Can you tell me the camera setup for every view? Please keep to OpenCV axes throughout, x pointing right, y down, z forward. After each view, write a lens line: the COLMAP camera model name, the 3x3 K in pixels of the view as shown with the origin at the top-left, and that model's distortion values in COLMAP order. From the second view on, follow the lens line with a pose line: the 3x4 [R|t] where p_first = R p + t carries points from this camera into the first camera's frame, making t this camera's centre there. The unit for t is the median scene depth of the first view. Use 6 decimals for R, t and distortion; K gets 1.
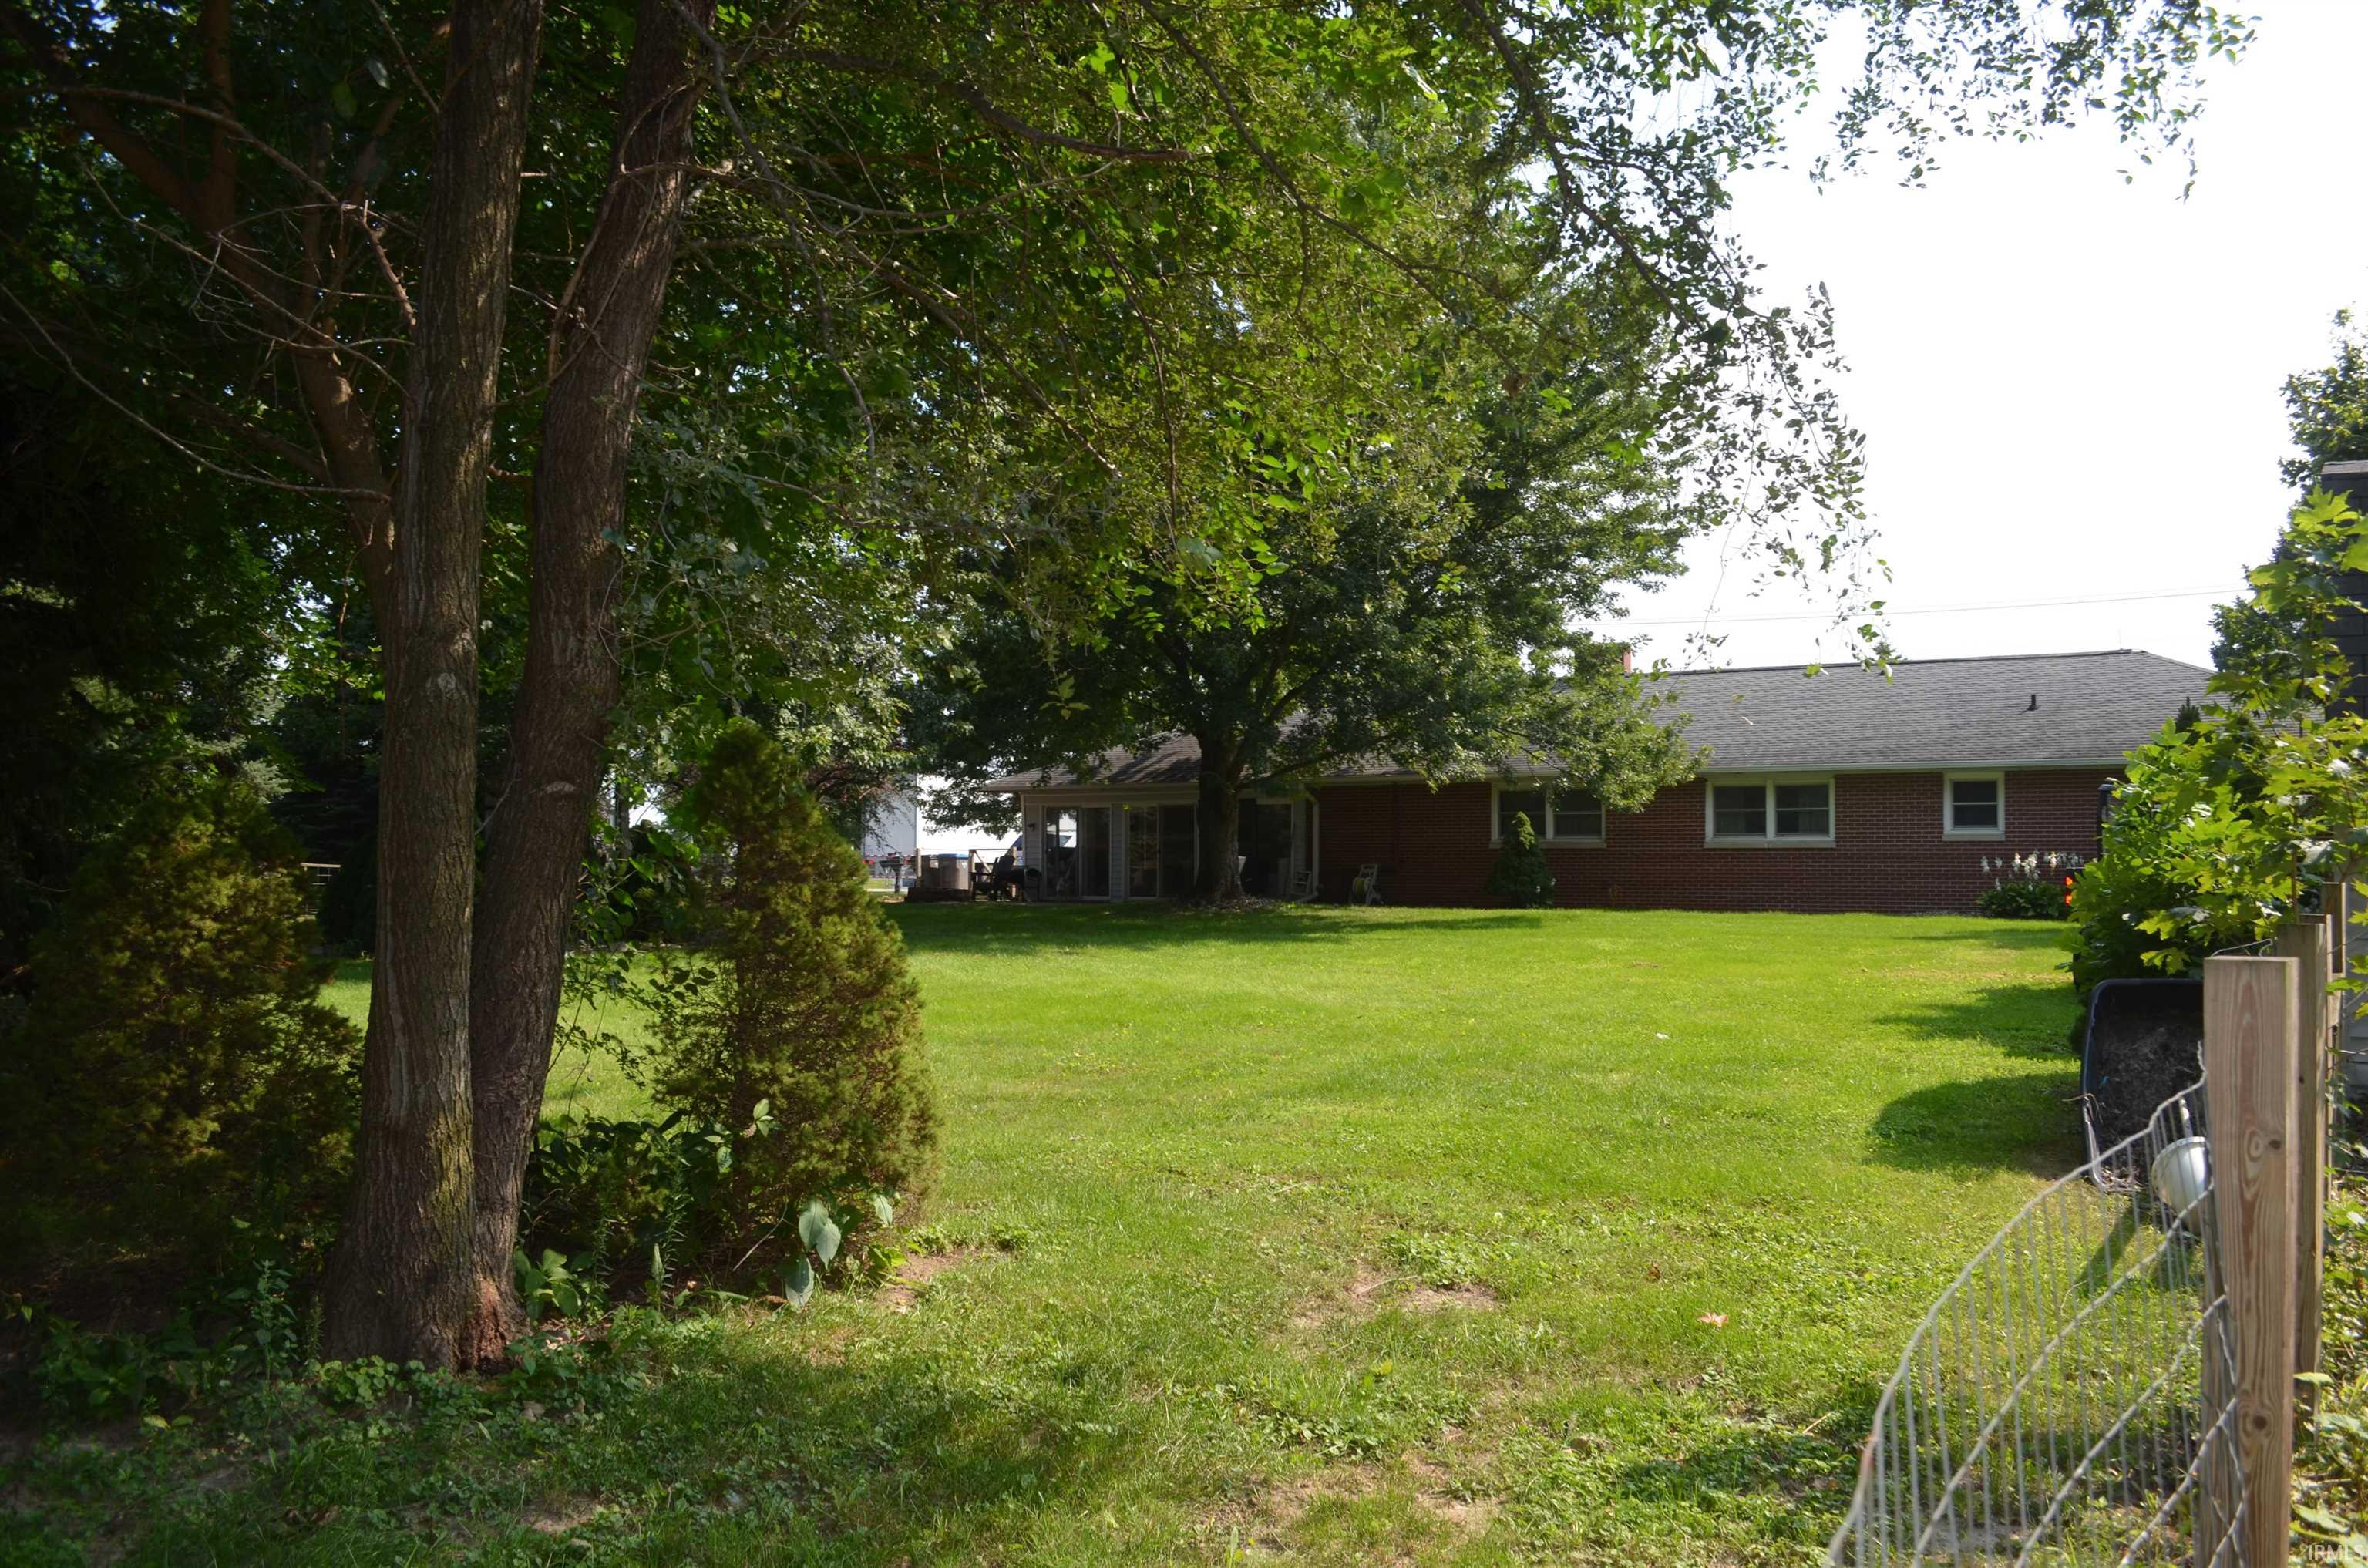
lens RADIAL K [[1859.7, 0, 1214.0], [0, 1859.7, 794.0], [0, 0, 1]] dist [-0.076464, 0.007159]
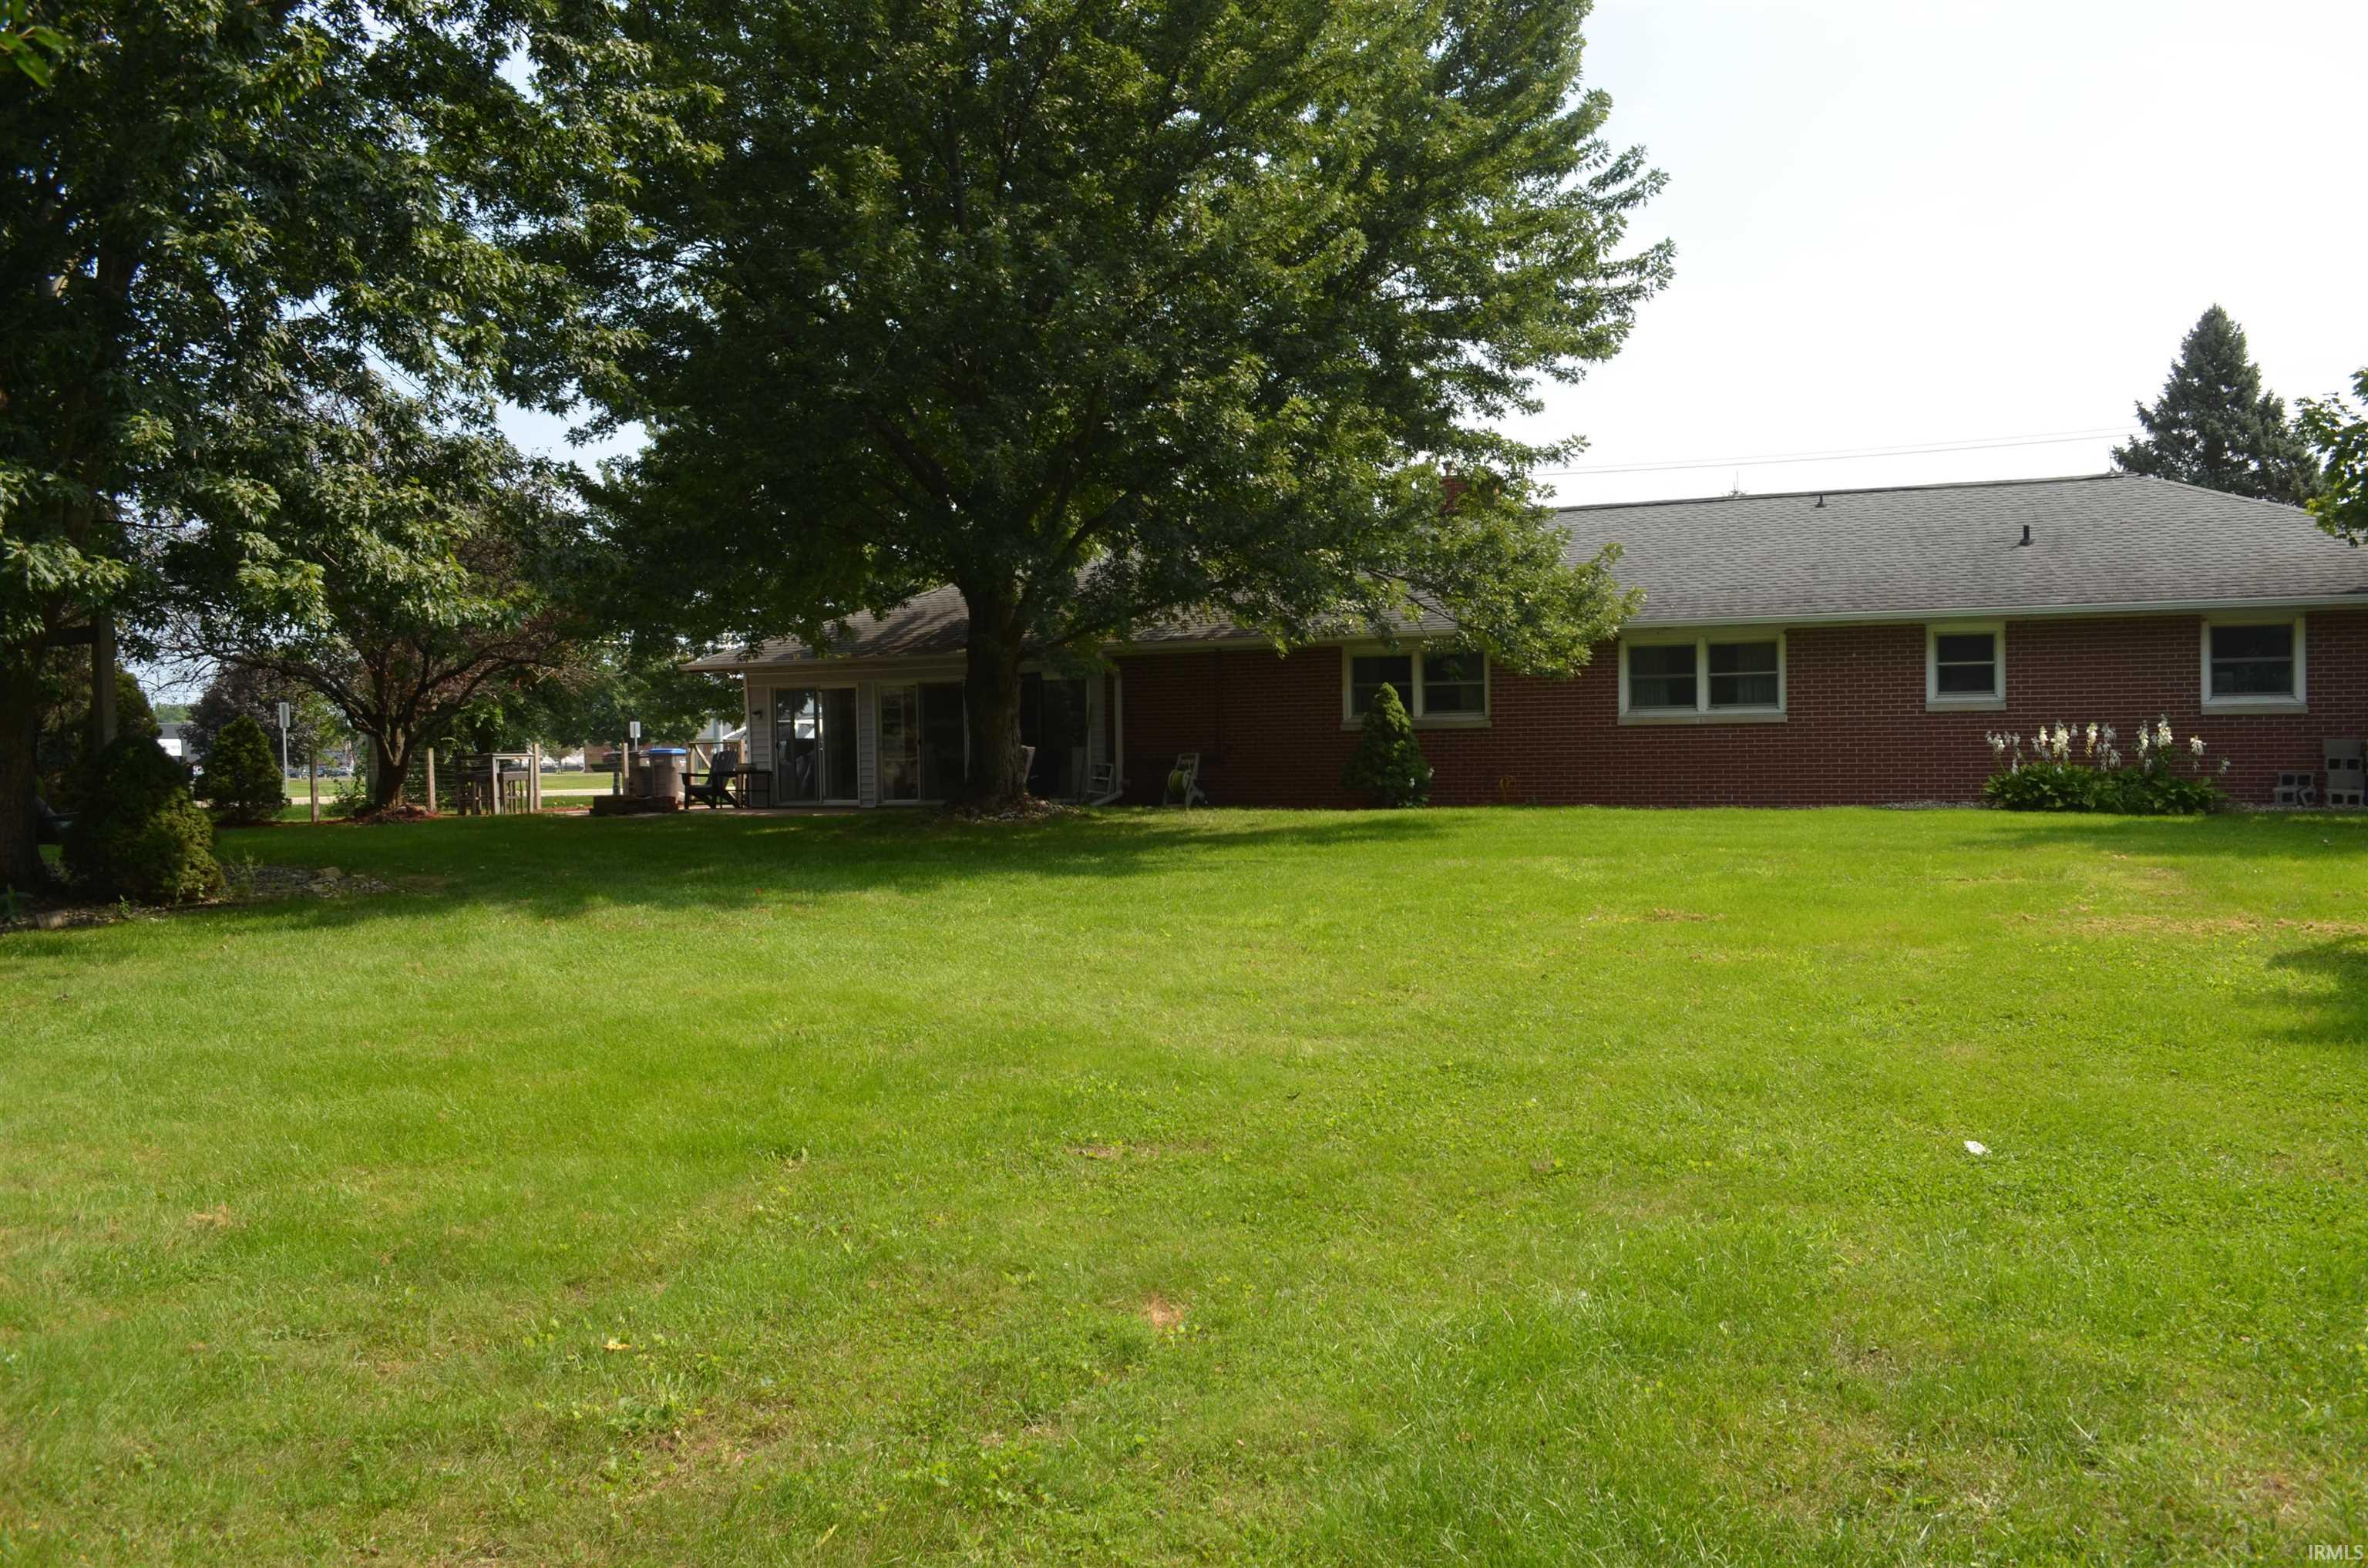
lens RADIAL K [[1859.7, 0, 1214.0], [0, 1859.7, 794.0], [0, 0, 1]] dist [-0.076464, 0.007159]
pose [[0.992732, -0.023112, 0.118107, 0.001228], [0.015600, 0.997820, 0.064131, 0.005389], [-0.119331, -0.061823, 0.990928, 0.249579]]
